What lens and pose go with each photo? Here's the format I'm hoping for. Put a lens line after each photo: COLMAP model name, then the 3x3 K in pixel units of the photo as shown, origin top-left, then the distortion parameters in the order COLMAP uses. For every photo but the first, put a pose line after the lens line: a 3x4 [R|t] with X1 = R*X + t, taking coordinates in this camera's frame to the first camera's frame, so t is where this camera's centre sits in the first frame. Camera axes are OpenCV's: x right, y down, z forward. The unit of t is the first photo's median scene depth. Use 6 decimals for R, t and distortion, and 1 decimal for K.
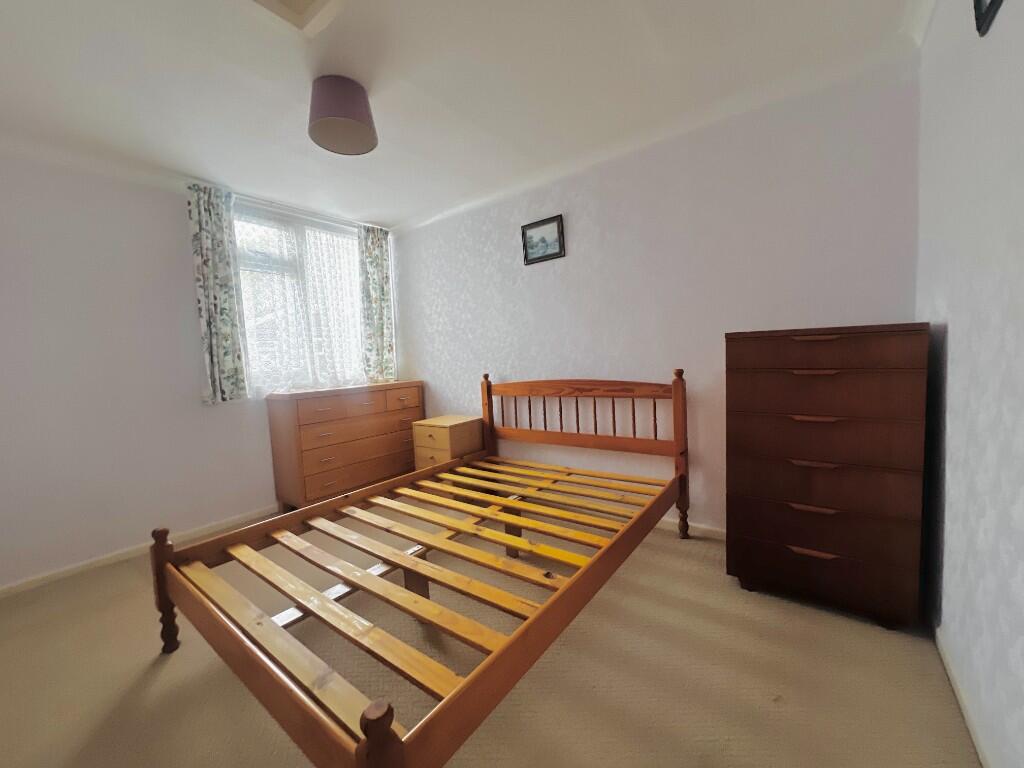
lens RADIAL K [[408.9, 0, 513.6], [0, 408.9, 383.9], [0, 0, 1]] dist [-0.011064, -0.002033]
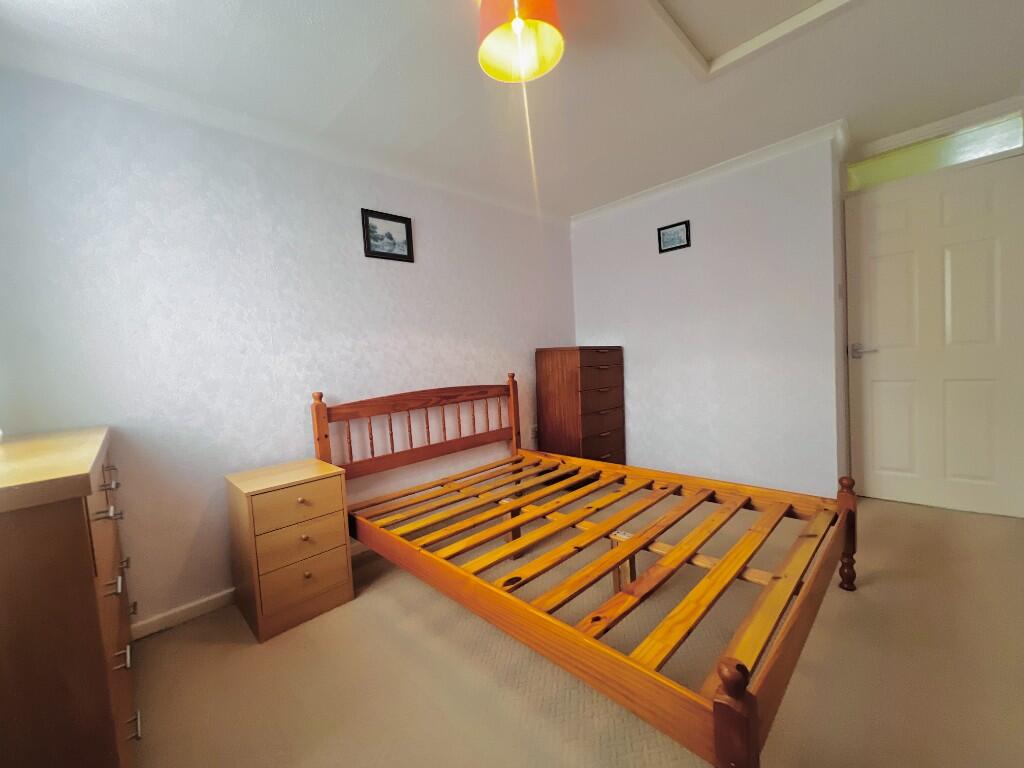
lens RADIAL K [[408.9, 0, 513.3], [0, 408.9, 384.9], [0, 0, 1]] dist [-0.011064, -0.002033]
pose [[0.159791, -0.016998, 0.987004, -0.787318], [0.126166, 0.992003, -0.003341, 0.007078], [-0.979055, 0.125061, 0.160658, 0.647951]]
